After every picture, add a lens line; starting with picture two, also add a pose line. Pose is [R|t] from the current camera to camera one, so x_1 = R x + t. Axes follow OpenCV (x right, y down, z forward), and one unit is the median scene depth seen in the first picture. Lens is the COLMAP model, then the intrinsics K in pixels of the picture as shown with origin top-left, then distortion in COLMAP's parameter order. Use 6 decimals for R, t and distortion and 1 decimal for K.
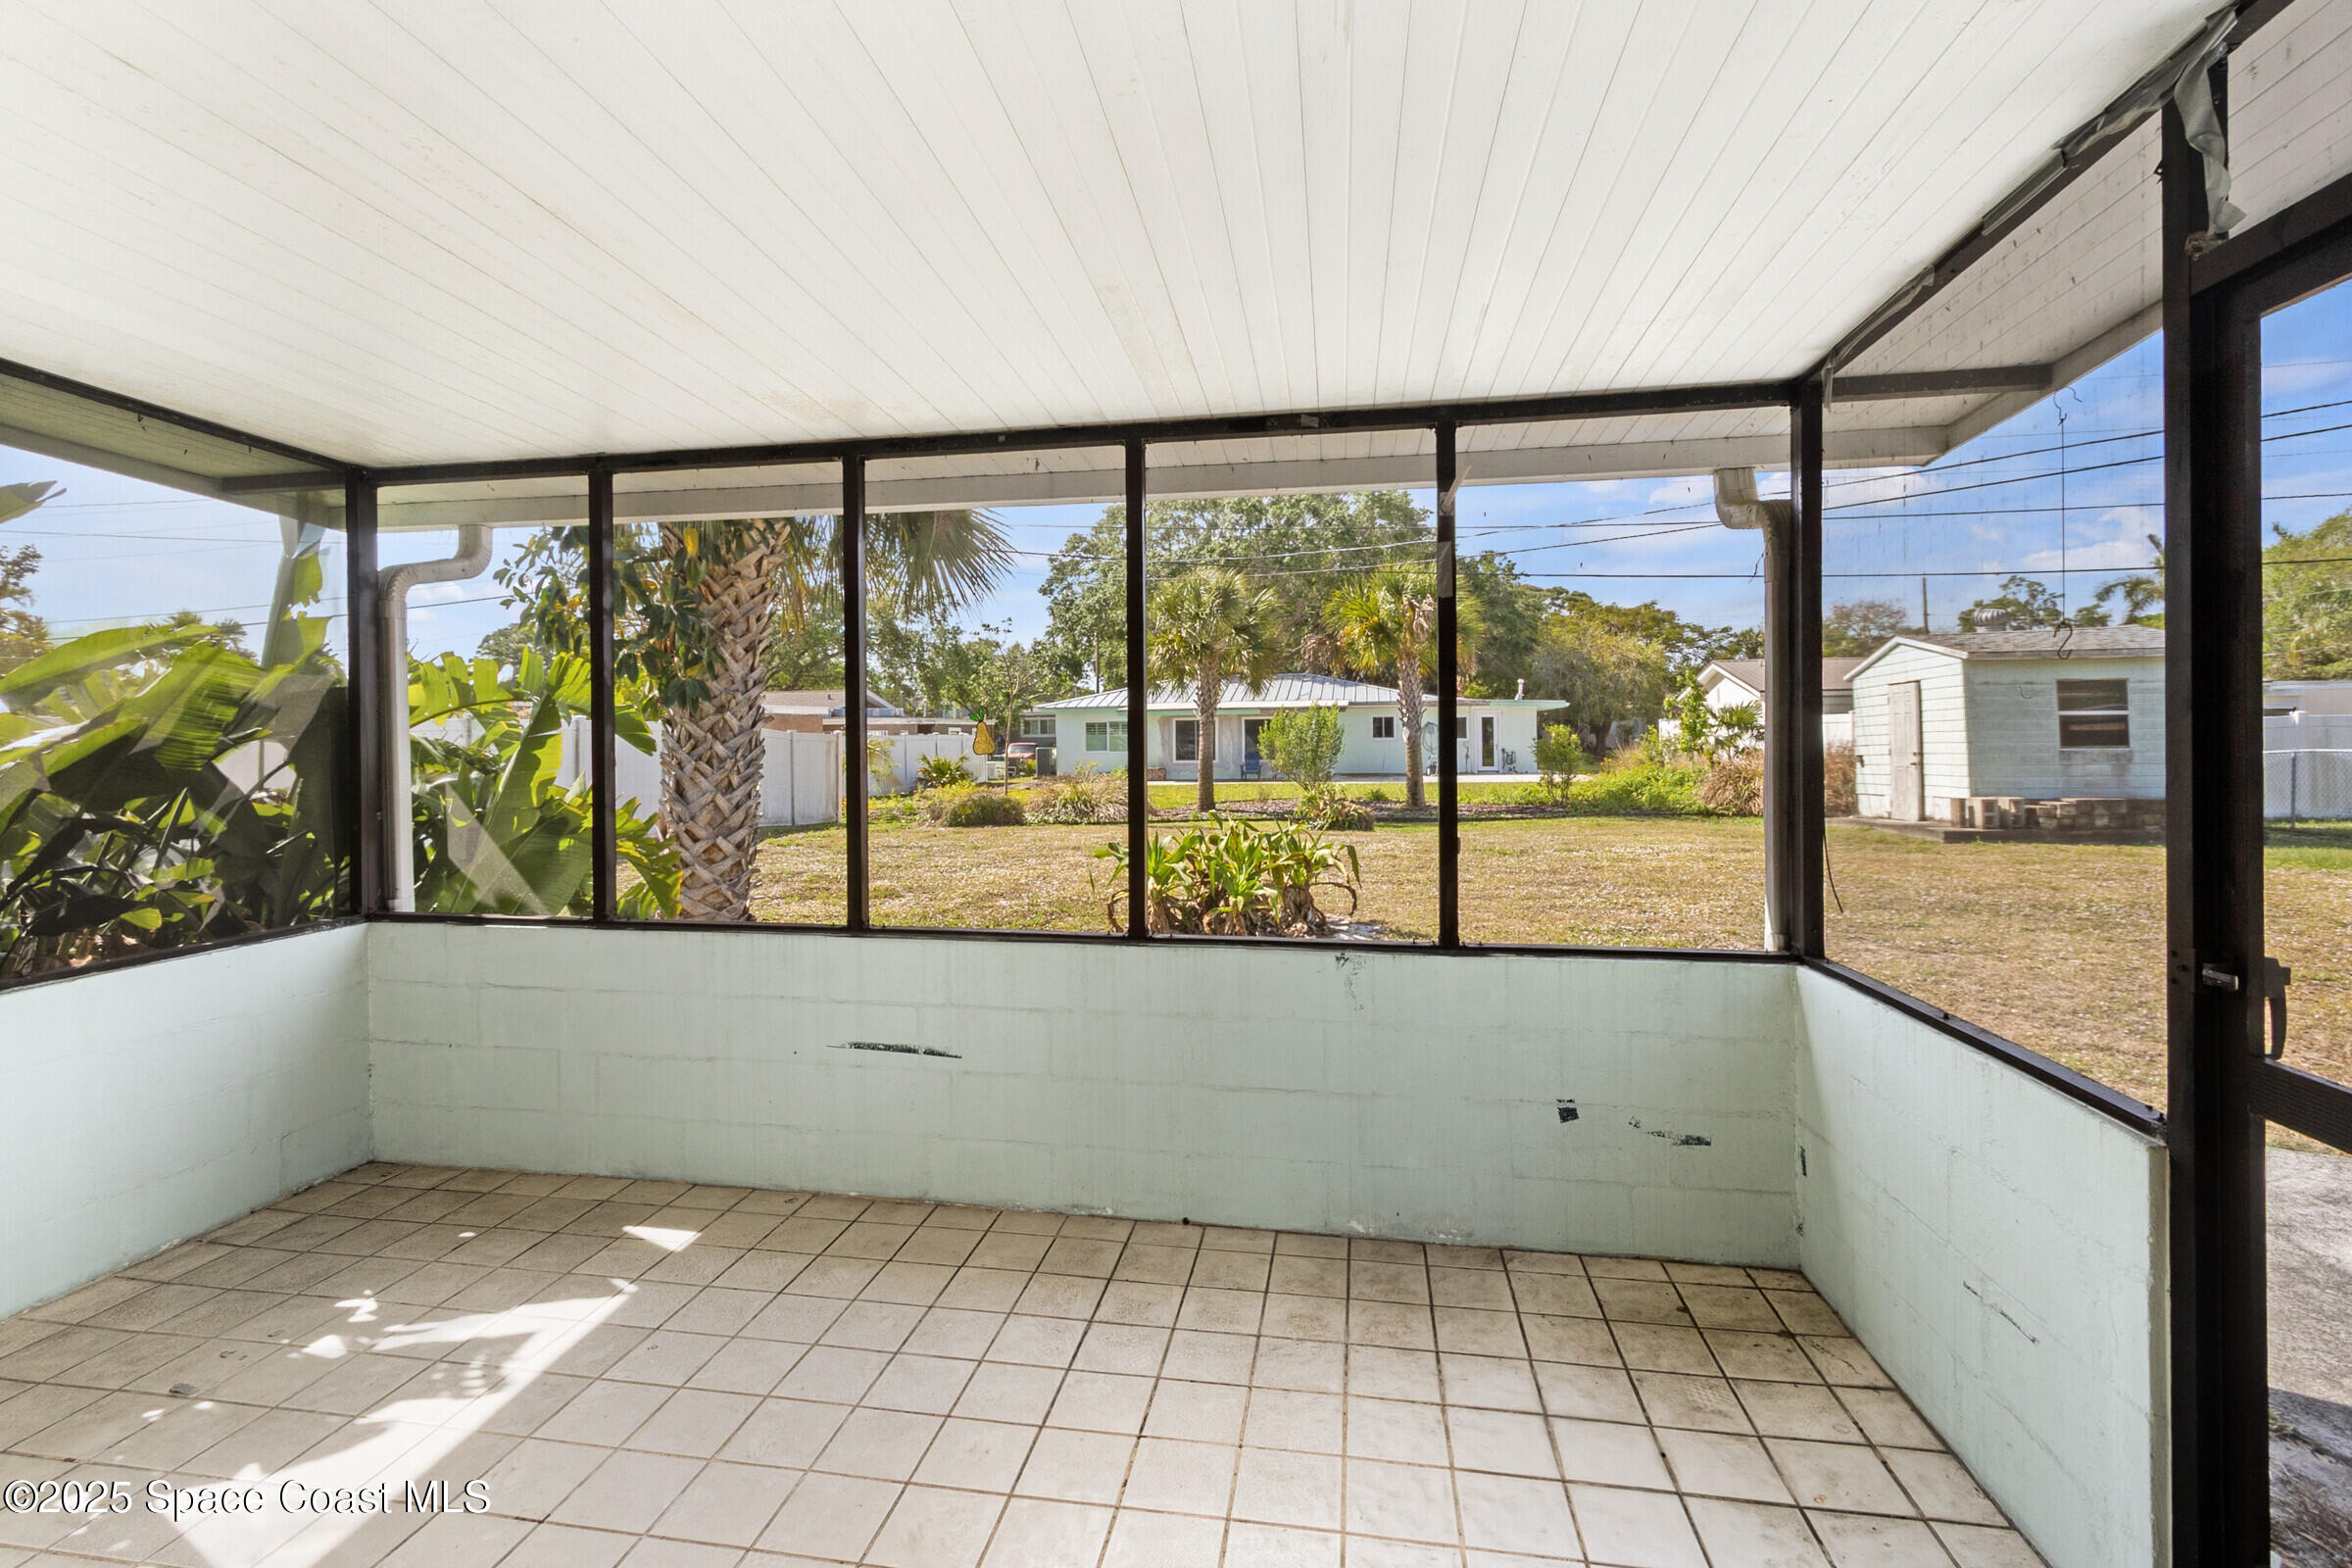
lens RADIAL K [[1078.5, 0, 1154.6], [0, 1078.5, 734.9], [0, 0, 1]] dist [0.001026, -0.000270]
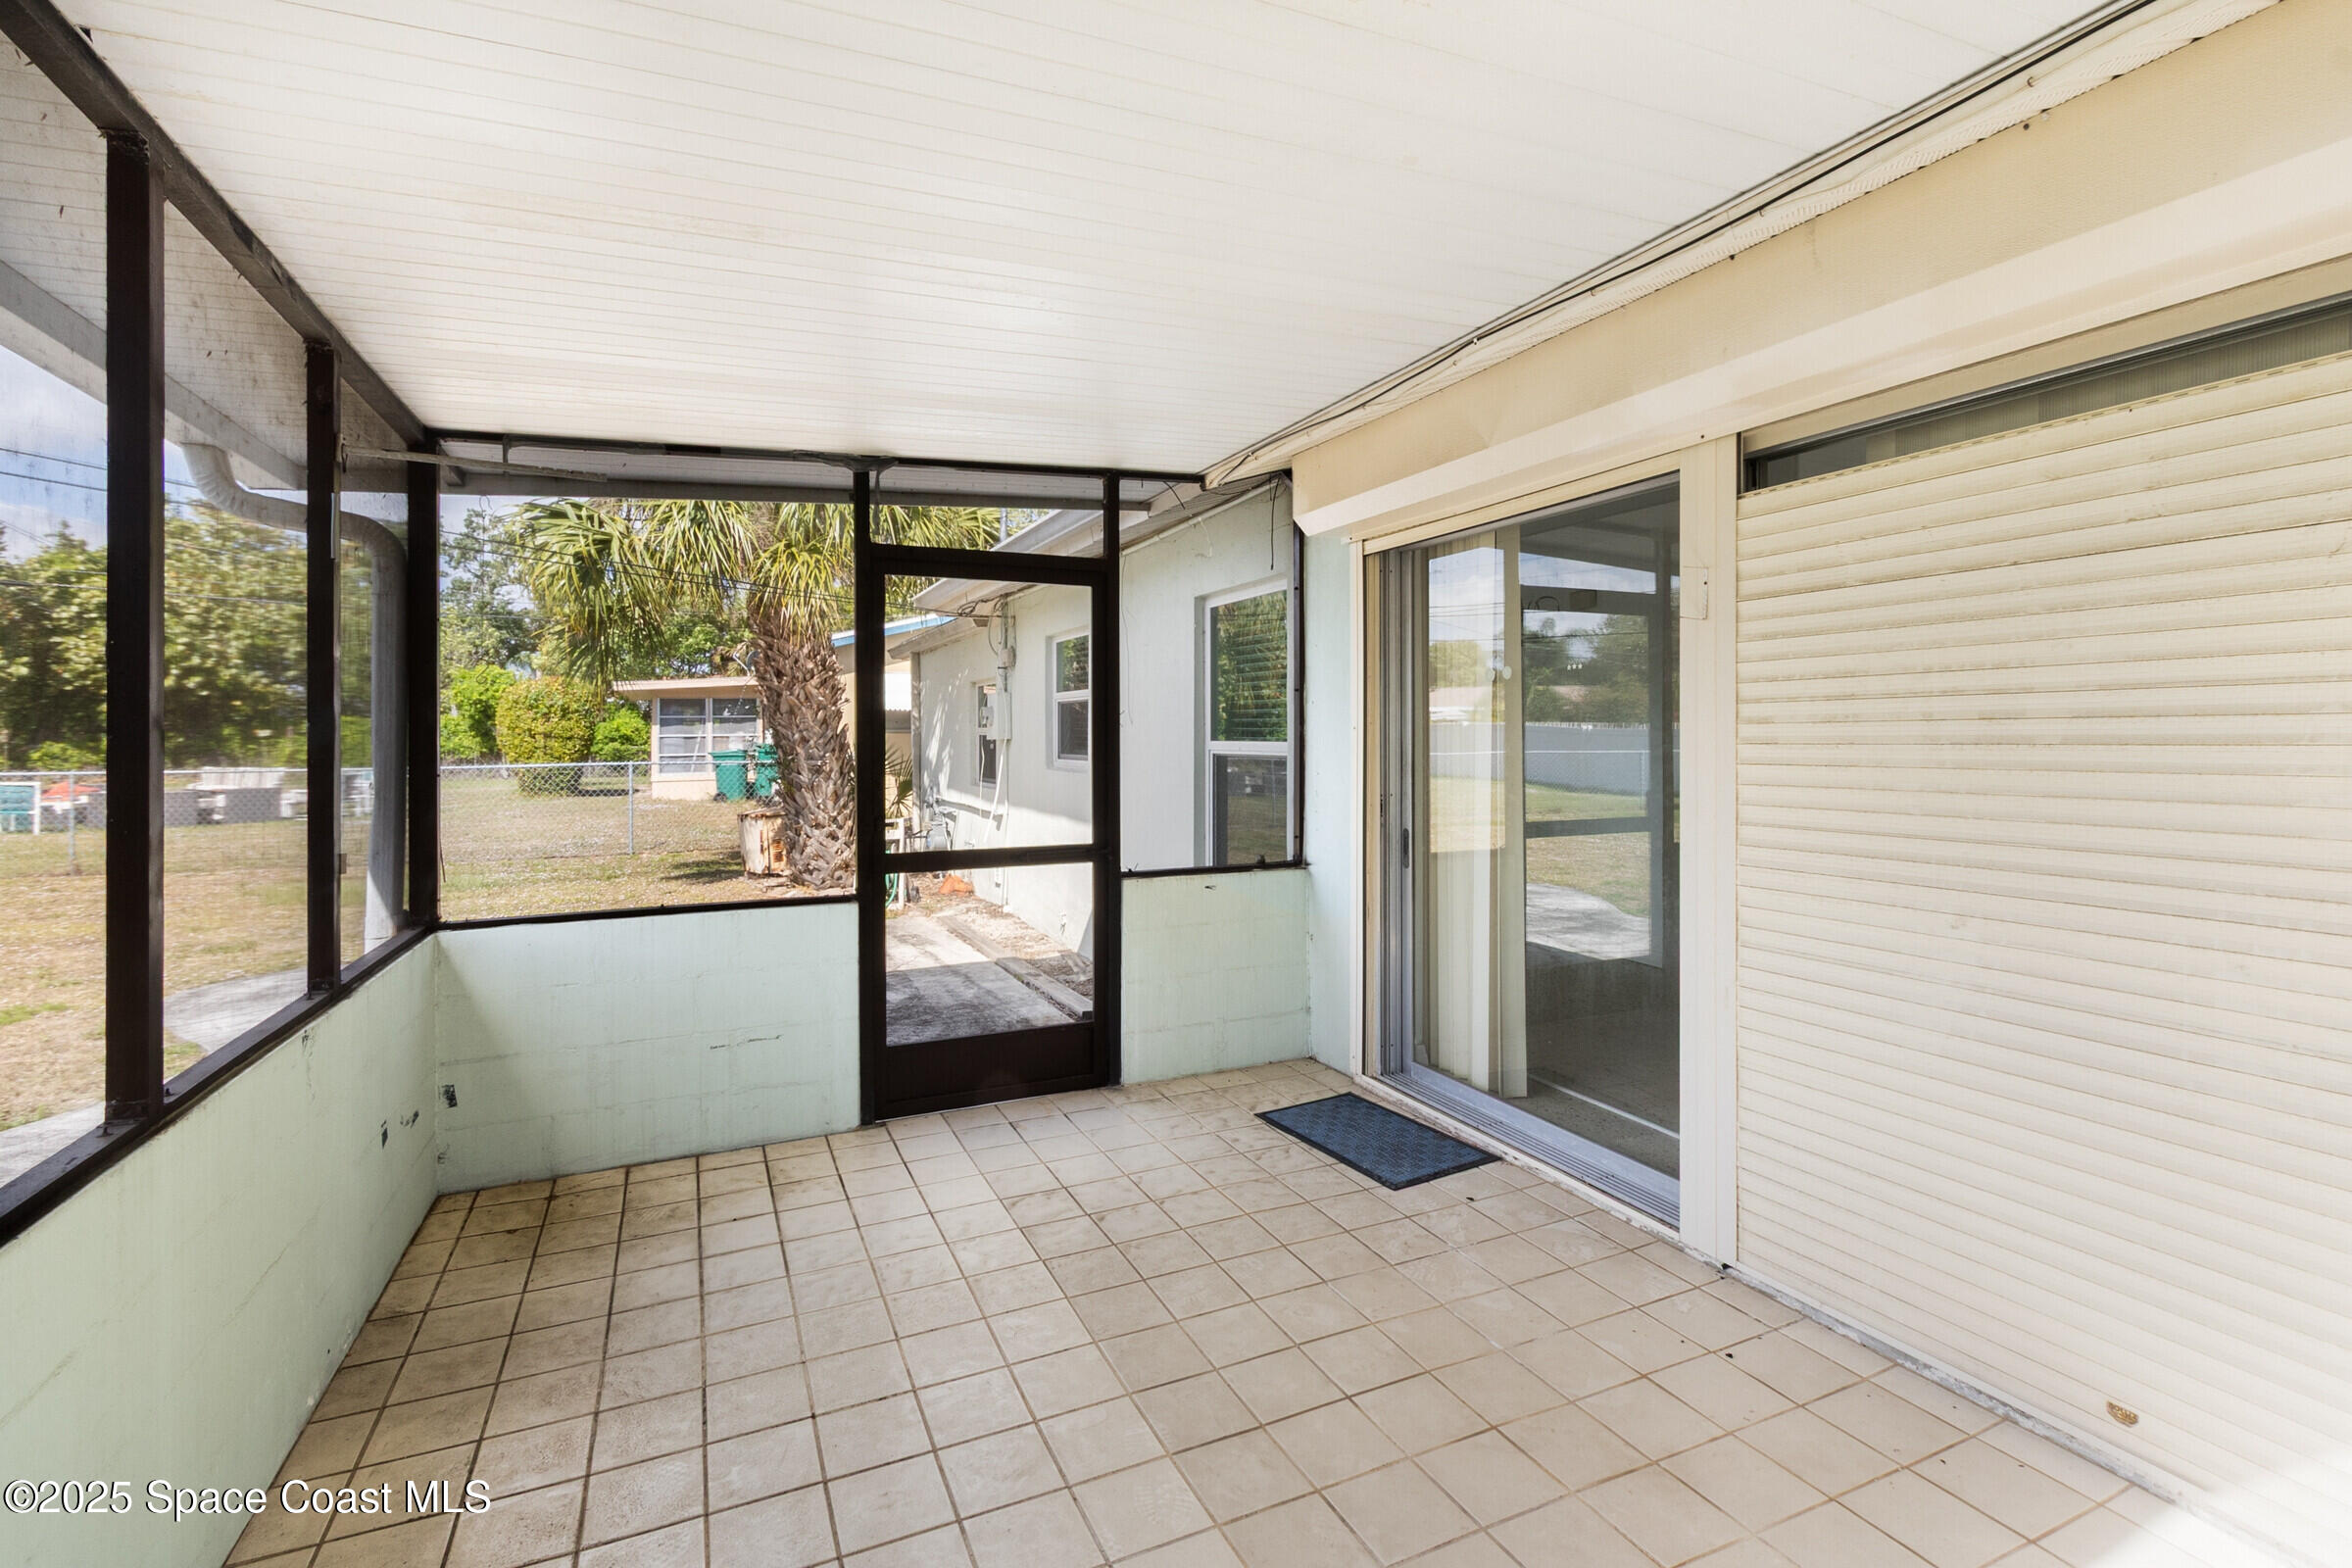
lens RADIAL K [[1067.9, 0, 1171.5], [0, 1067.9, 742.5], [0, 0, 1]] dist [-0.003160, -0.000124]
pose [[-0.569179, 0.008905, 0.822165, -0.530980], [0.013804, 0.999904, -0.001274, 0.013795], [-0.822098, 0.010624, -0.569248, 0.663595]]
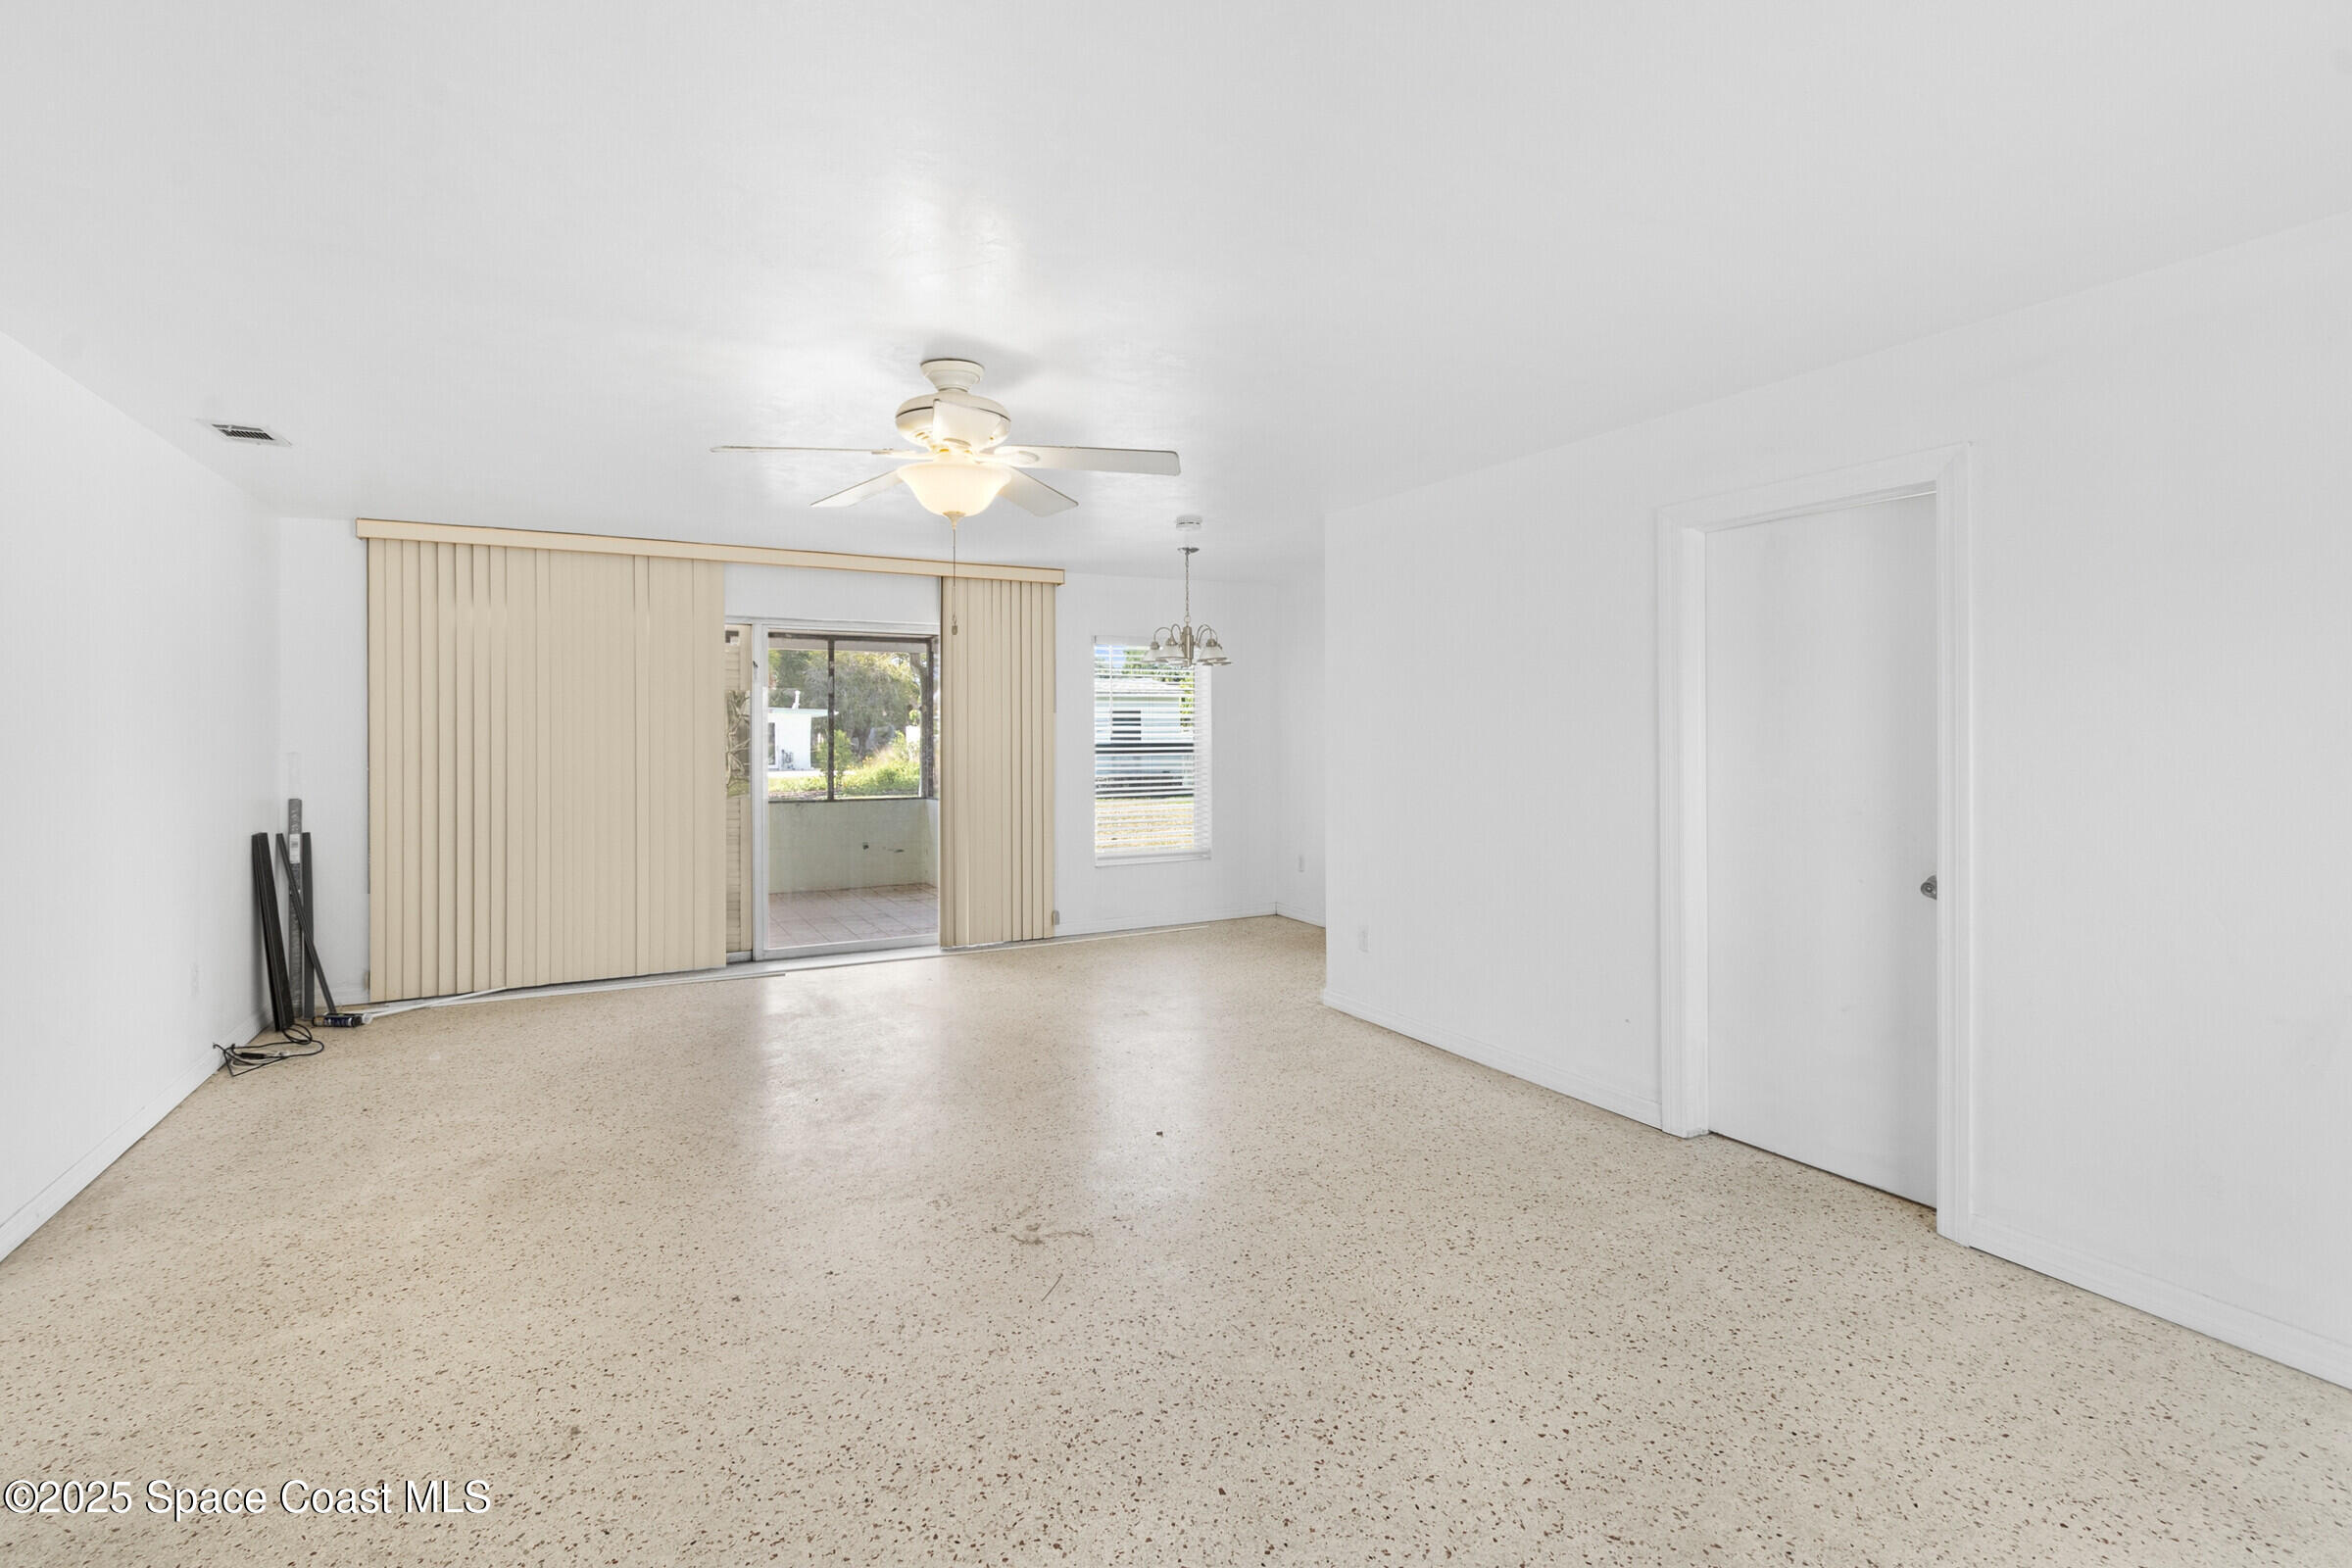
lens RADIAL K [[1067.9, 0, 1171.5], [0, 1067.9, 742.5], [0, 0, 1]] dist [-0.003160, -0.000124]
pose [[0.780234, 0.002486, 0.625483, -0.685817], [-0.004520, 0.999988, 0.001665, 0.005801], [-0.625472, -0.004126, 0.780236, -1.571825]]
